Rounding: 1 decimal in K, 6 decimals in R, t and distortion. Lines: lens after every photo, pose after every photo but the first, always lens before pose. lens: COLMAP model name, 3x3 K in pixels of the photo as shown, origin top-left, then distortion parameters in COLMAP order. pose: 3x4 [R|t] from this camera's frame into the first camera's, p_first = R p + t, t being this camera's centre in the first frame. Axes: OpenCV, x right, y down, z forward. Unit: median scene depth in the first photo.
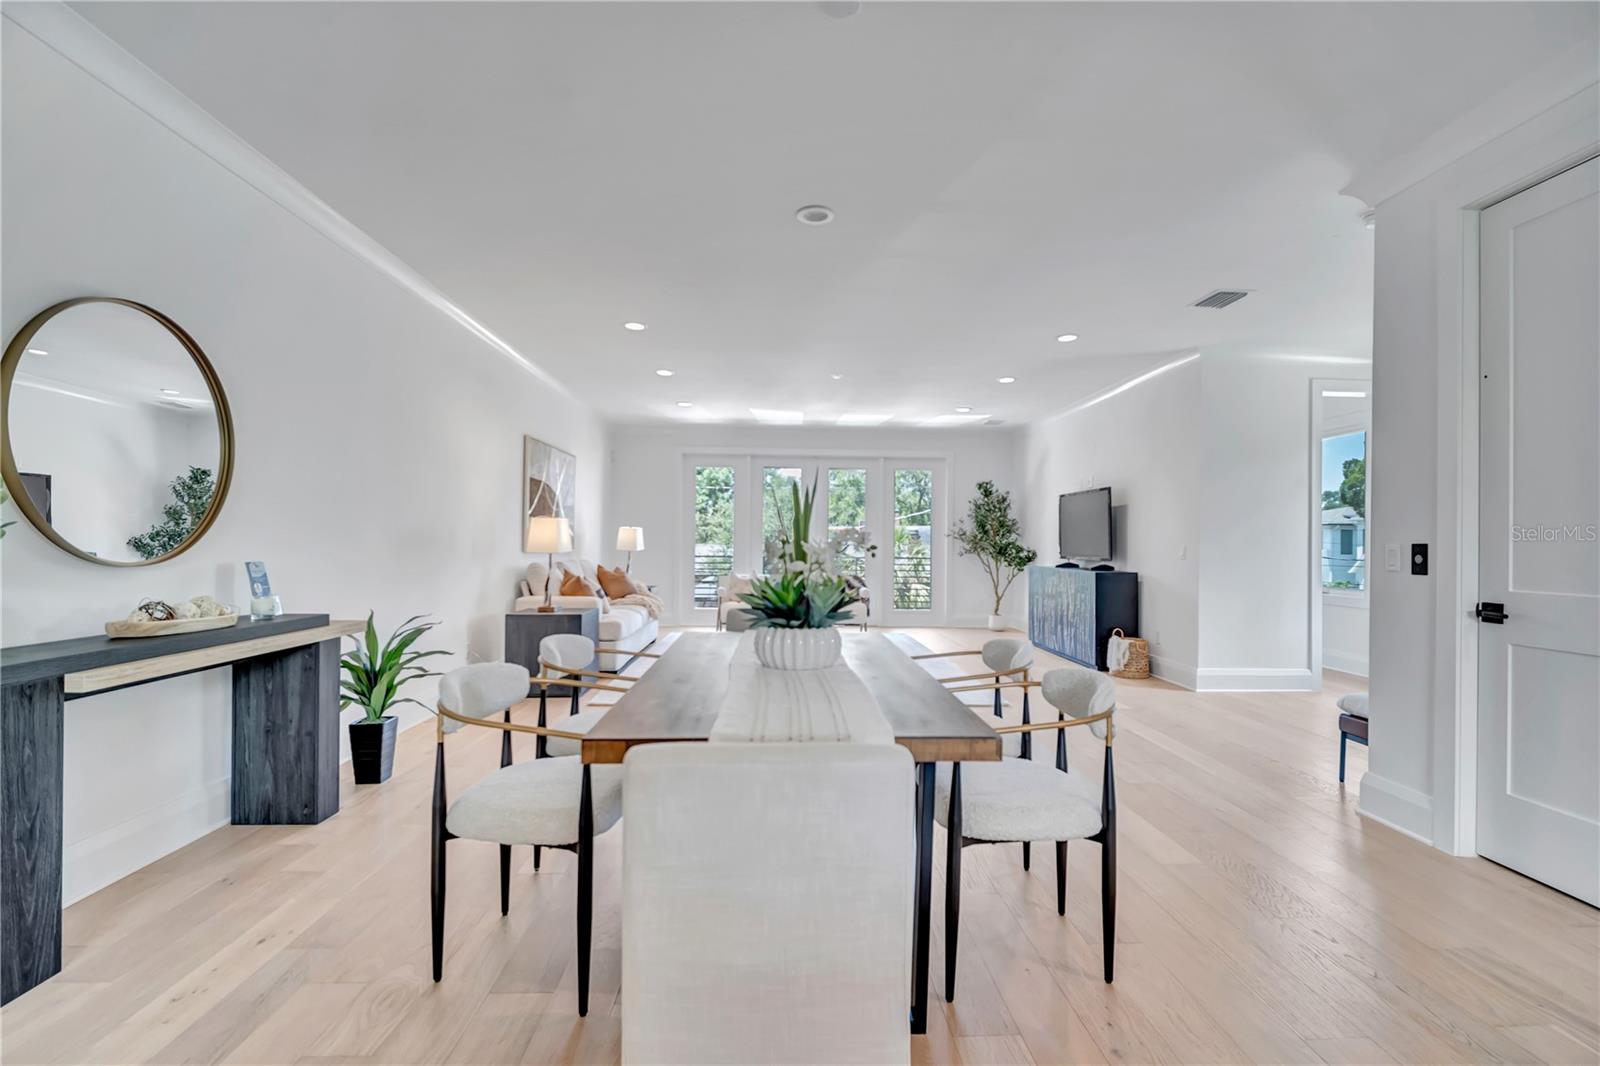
lens RADIAL K [[742.7, 0, 824.7], [0, 742.7, 533.4], [0, 0, 1]] dist [-0.001364, -0.006068]
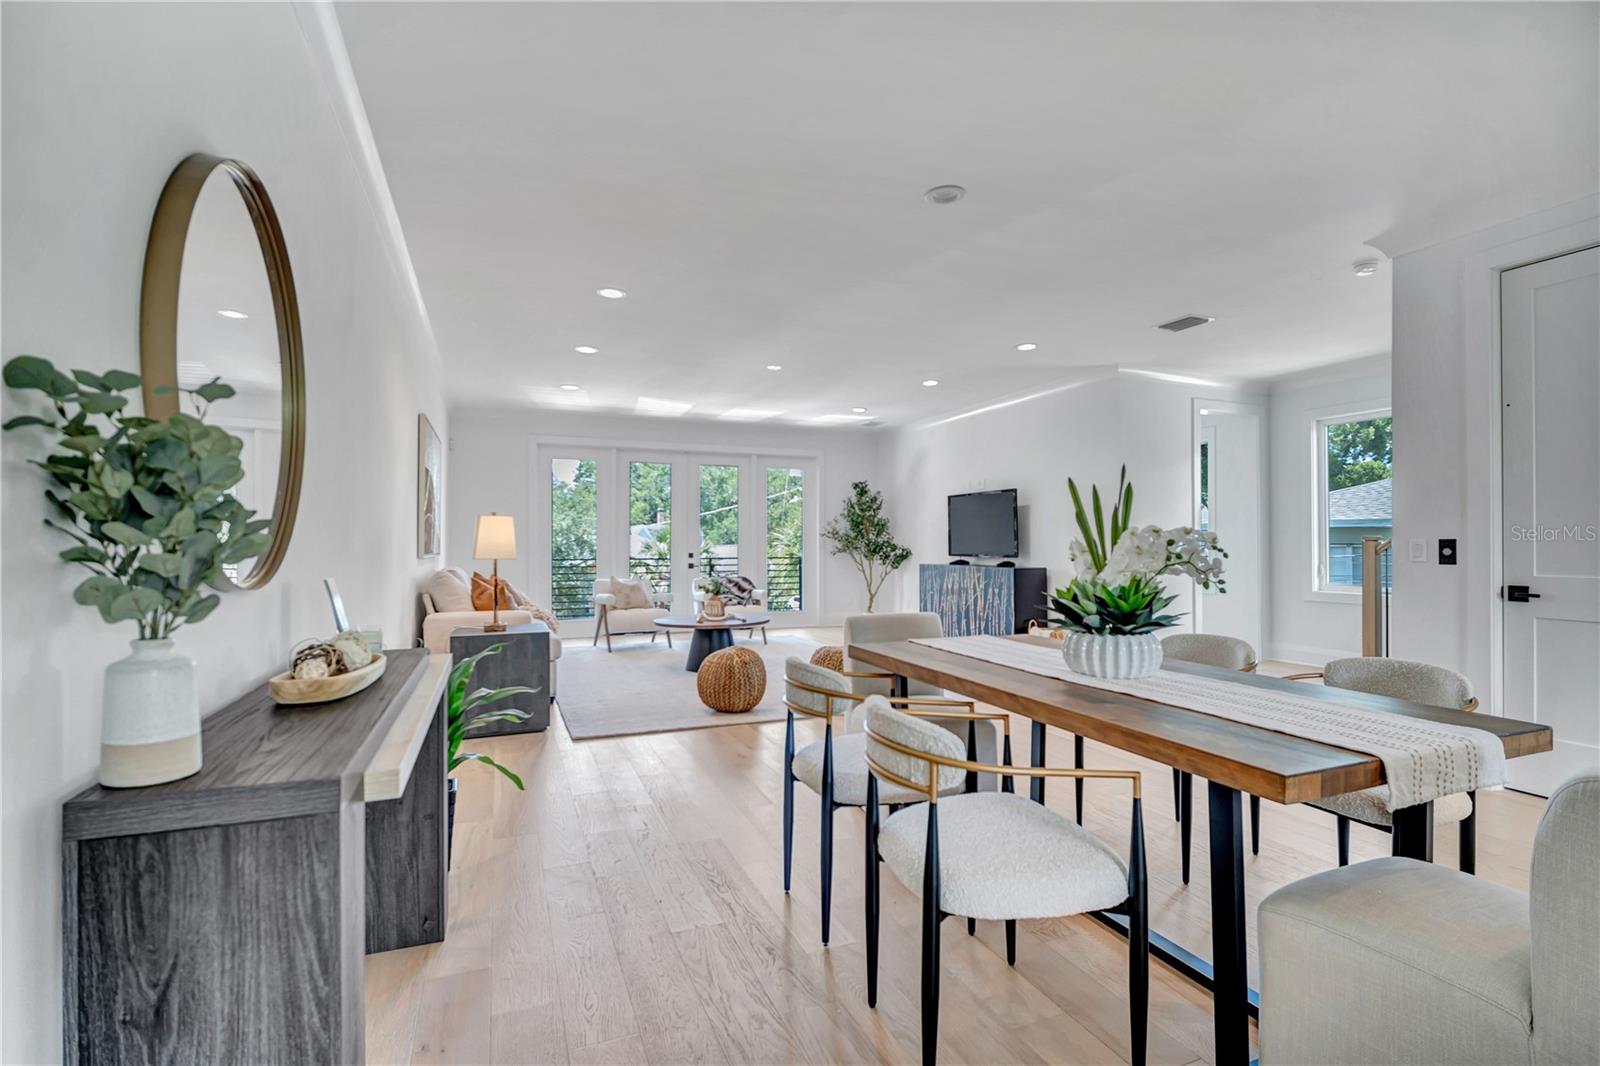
lens RADIAL K [[742.7, 0, 820.6], [0, 742.7, 537.4], [0, 0, 1]] dist [-0.001364, -0.006068]
pose [[0.940443, -0.007835, 0.339860, -0.238903], [0.005600, 0.999956, 0.007554, -0.001596], [-0.339904, -0.005201, 0.940446, 0.080788]]
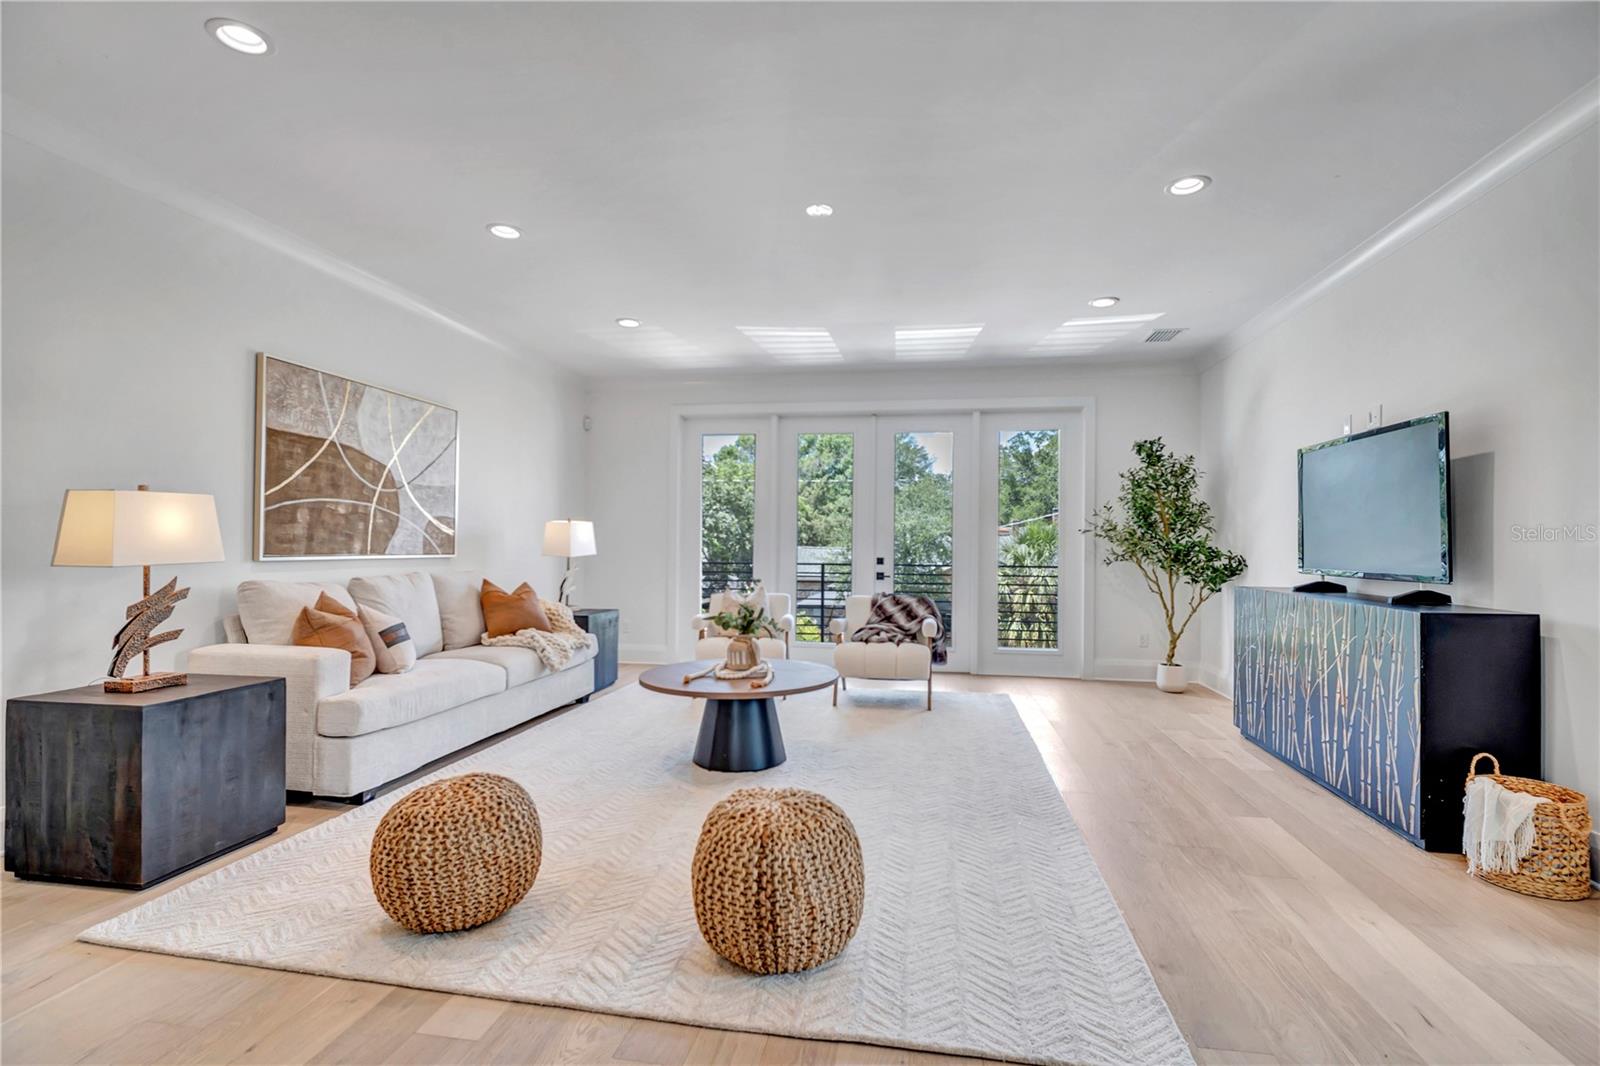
lens RADIAL K [[742.7, 0, 814.0], [0, 742.7, 539.8], [0, 0, 1]] dist [-0.001364, -0.006068]
pose [[0.974254, -0.003746, -0.225421, 0.116692], [0.005136, 0.999971, 0.005578, 0.006846], [0.225394, -0.006592, 0.974245, 0.476769]]
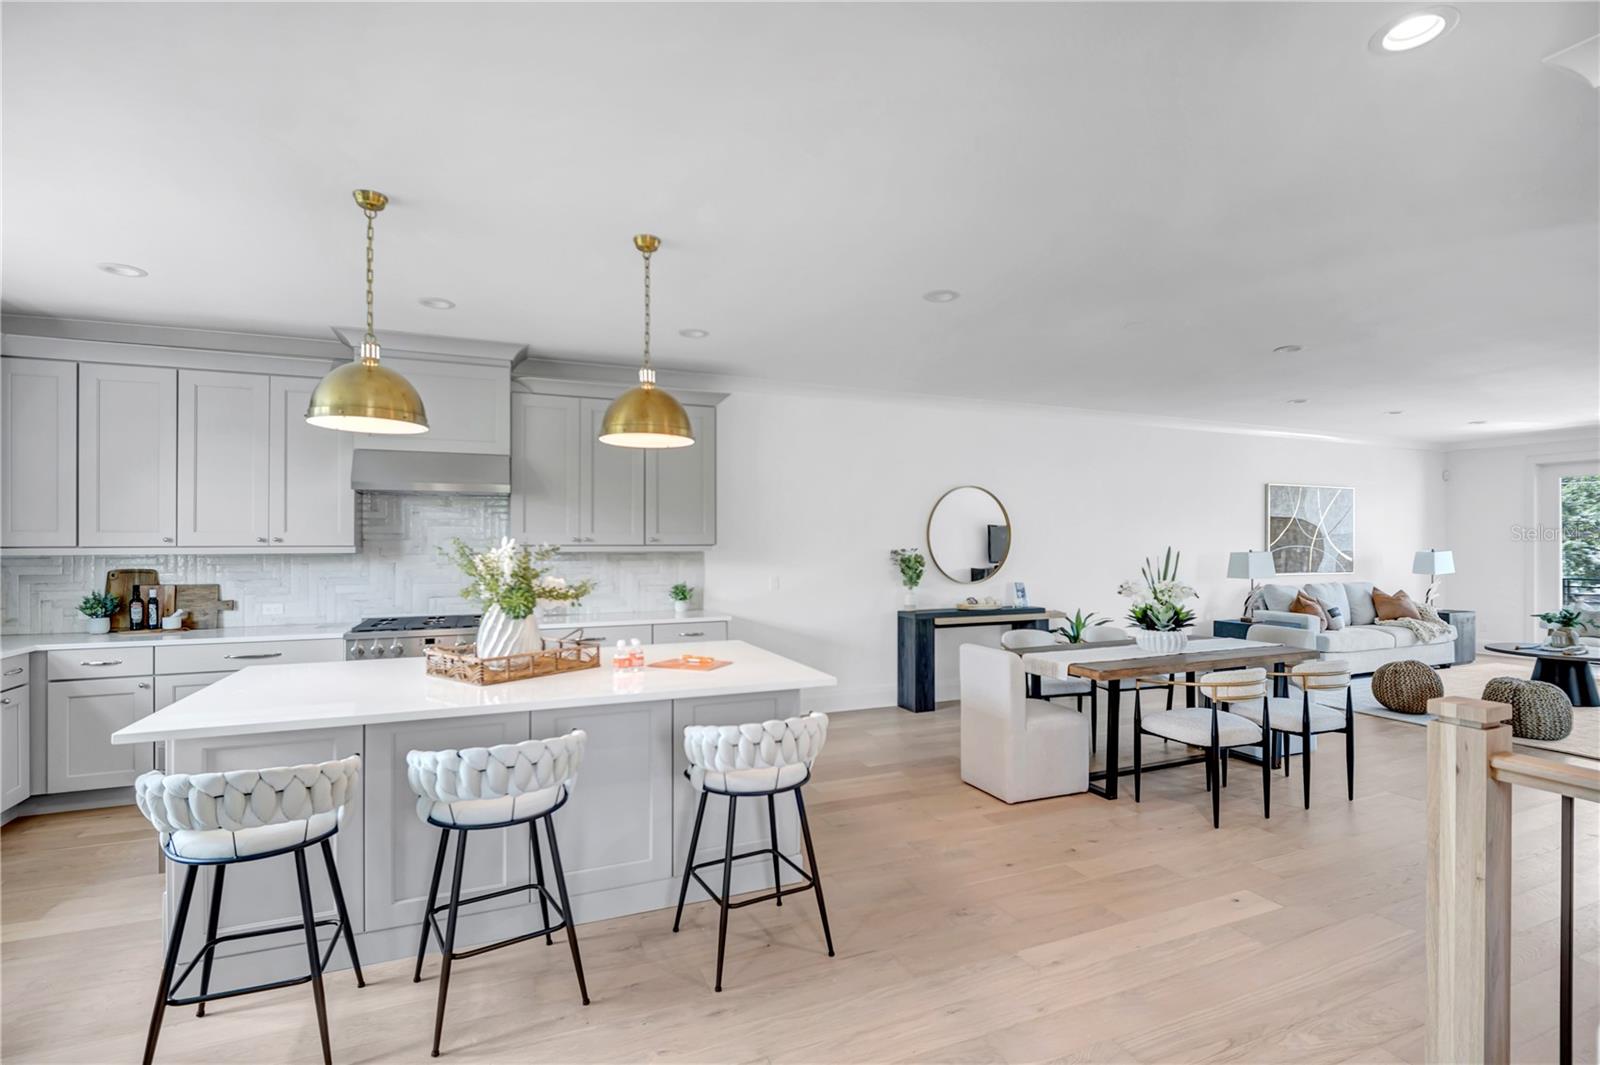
lens RADIAL K [[742.7, 0, 807.5], [0, 742.7, 542.9], [0, 0, 1]] dist [-0.001364, -0.006068]
pose [[0.329768, -0.010391, -0.944005, 0.474004], [0.017282, 0.999838, -0.004969, -0.033800], [0.943904, -0.014675, 0.329894, -0.149941]]
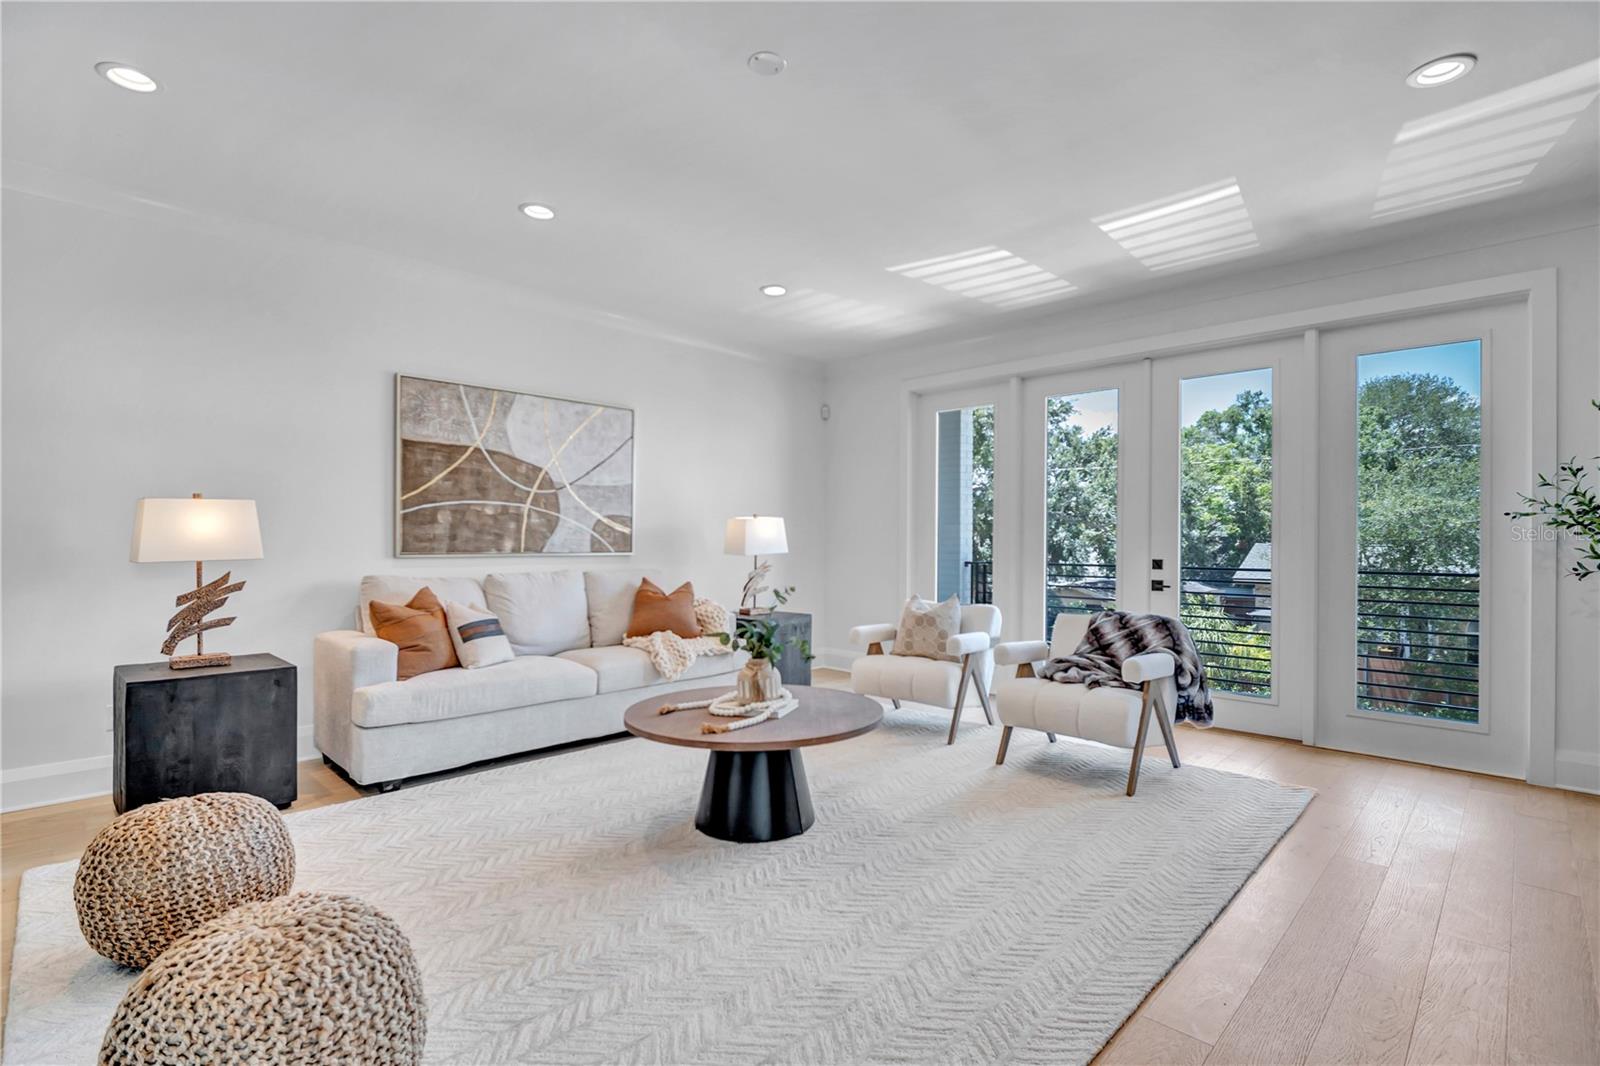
lens RADIAL K [[742.7, 0, 813.0], [0, 742.7, 546.5], [0, 0, 1]] dist [-0.001364, -0.006068]
pose [[0.672647, -0.000716, -0.739963, 0.267252], [0.013927, 0.999835, 0.011692, 0.011029], [0.739832, -0.018169, 0.672546, 0.727967]]
